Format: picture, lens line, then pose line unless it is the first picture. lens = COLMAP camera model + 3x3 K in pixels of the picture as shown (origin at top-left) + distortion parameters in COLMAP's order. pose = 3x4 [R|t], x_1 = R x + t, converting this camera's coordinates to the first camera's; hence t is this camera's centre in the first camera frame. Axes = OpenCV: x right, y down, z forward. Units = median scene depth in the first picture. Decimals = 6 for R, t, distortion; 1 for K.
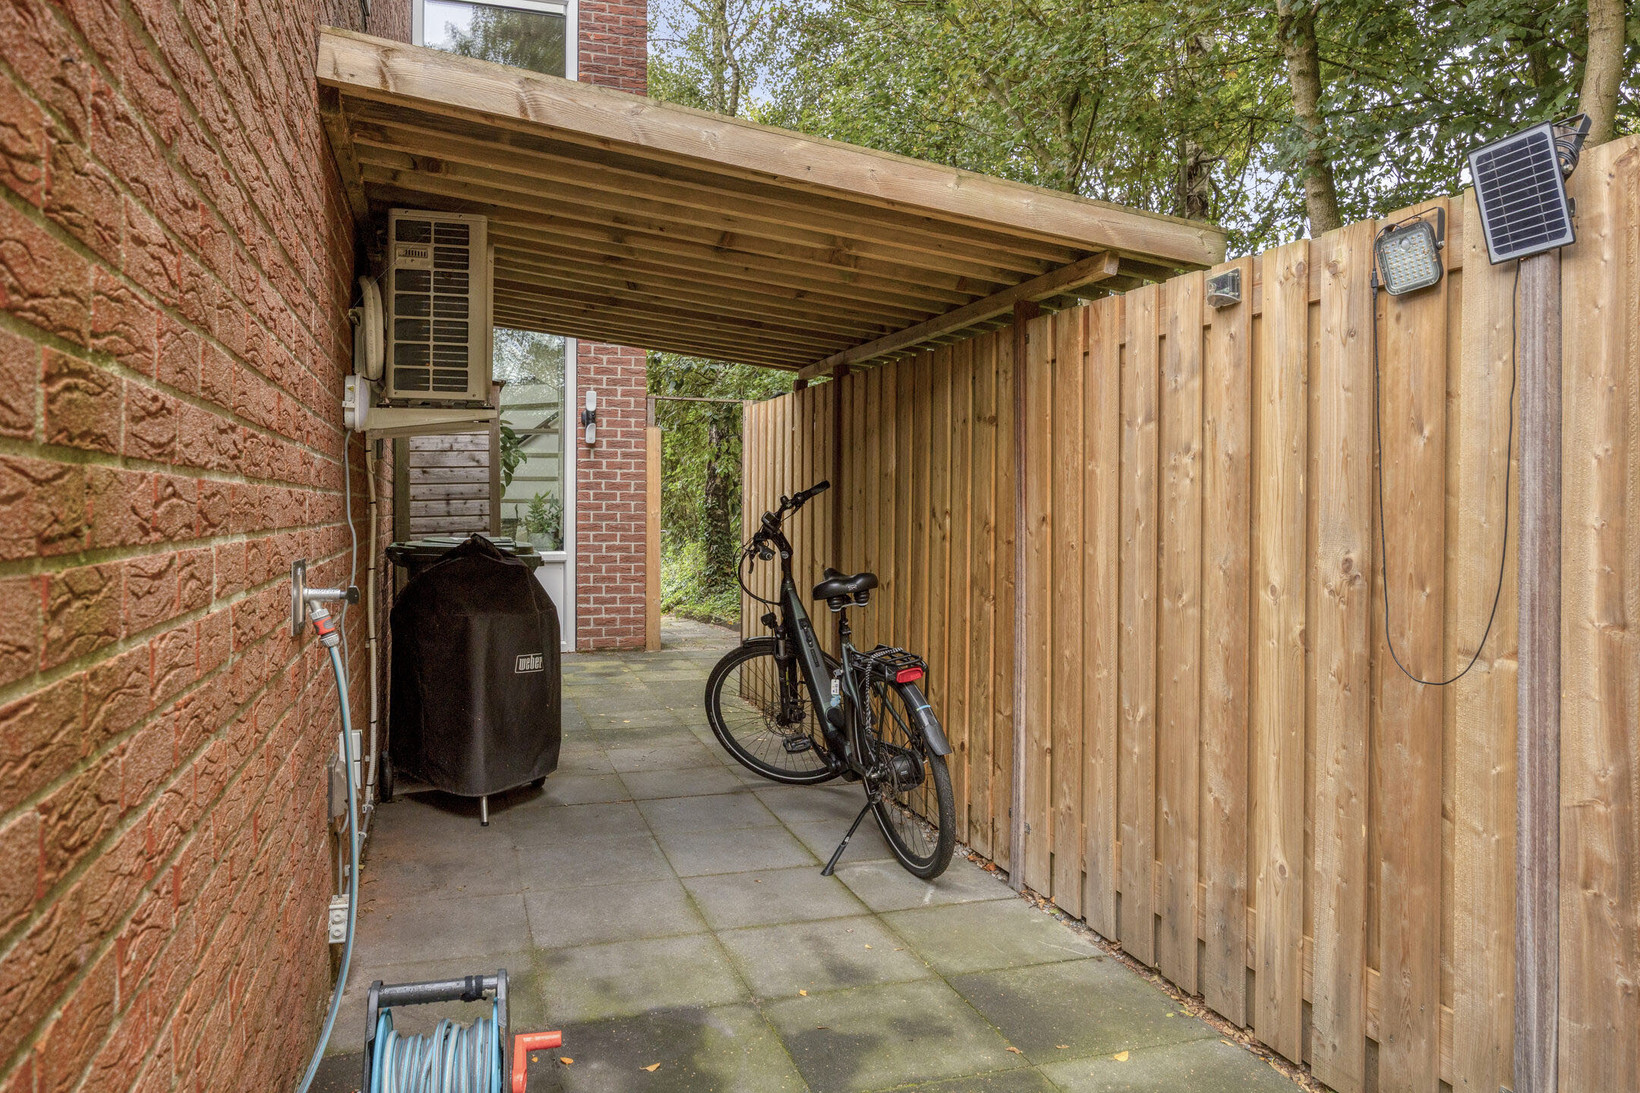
lens RADIAL K [[1188.9, 0, 820.7], [0, 1188.9, 537.6], [0, 0, 1]] dist [0.009205, 0.002294]
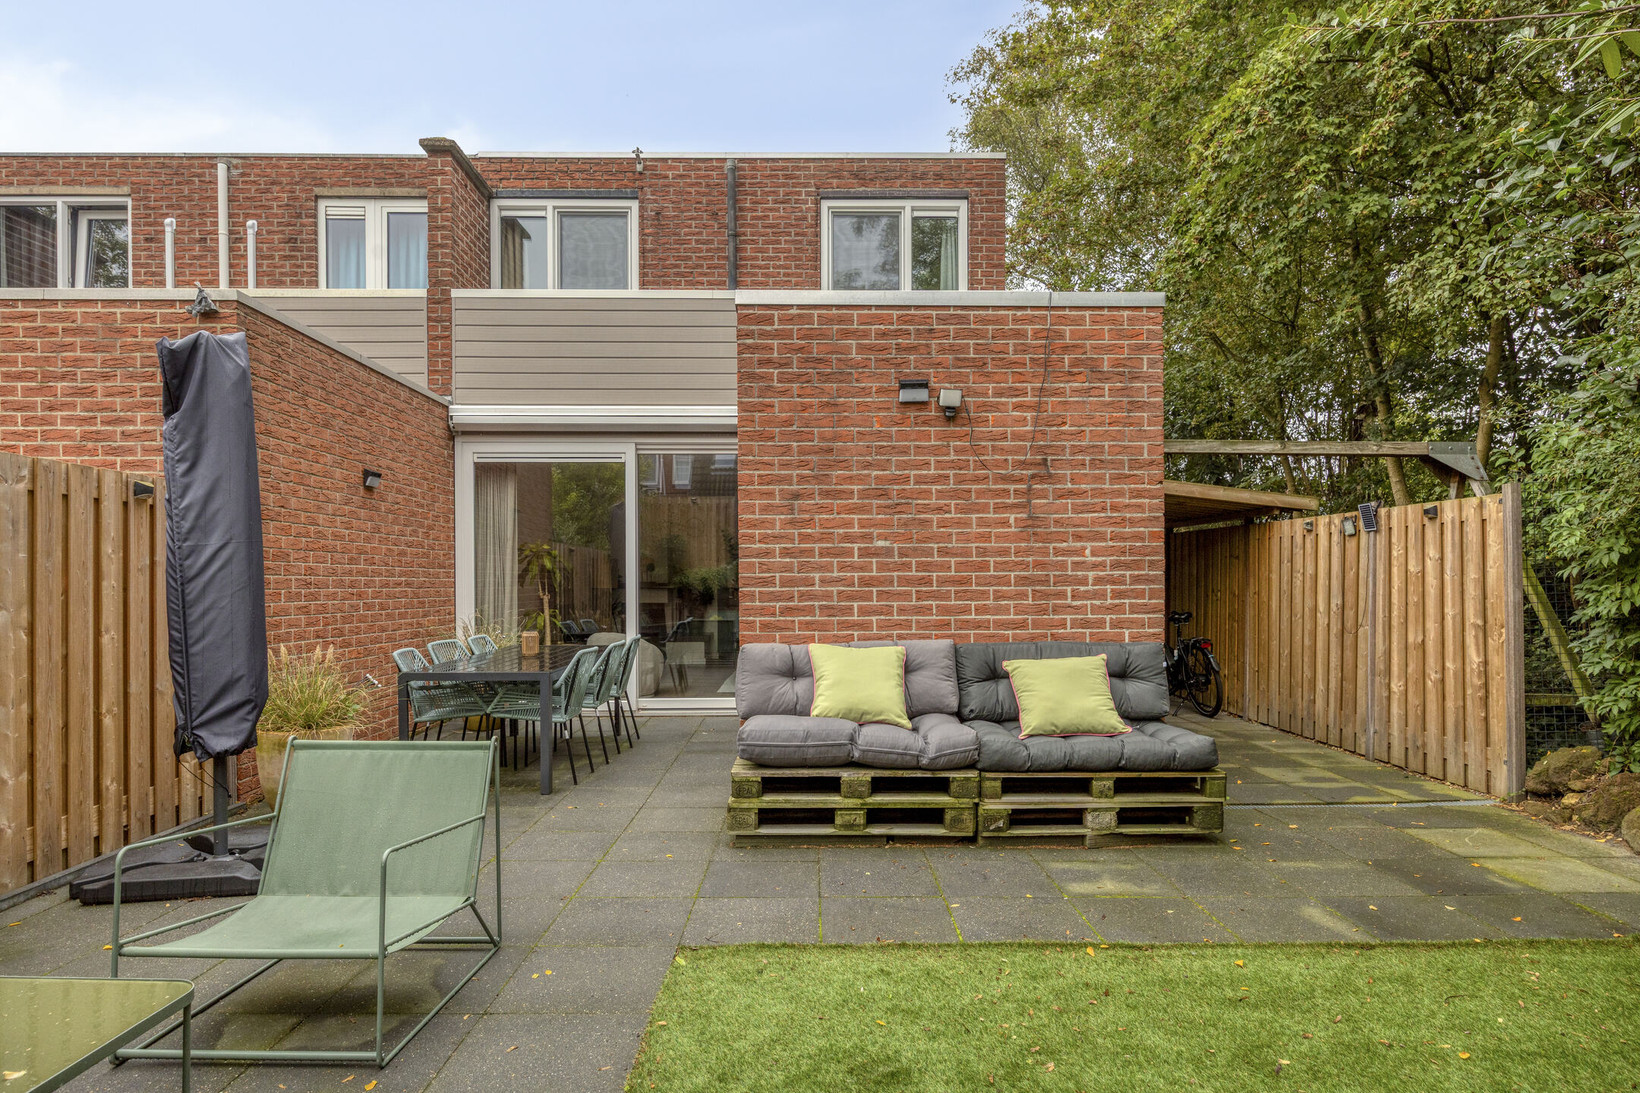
lens RADIAL K [[914.4, 0, 828.7], [0, 914.4, 593.4], [0, 0, 1]] dist [-0.004602, 0.000754]
pose [[0.959752, 0.003934, -0.280822, -0.236152], [-0.008724, 0.999837, -0.015811, 0.038113], [0.280714, 0.017625, 0.959630, -1.812867]]
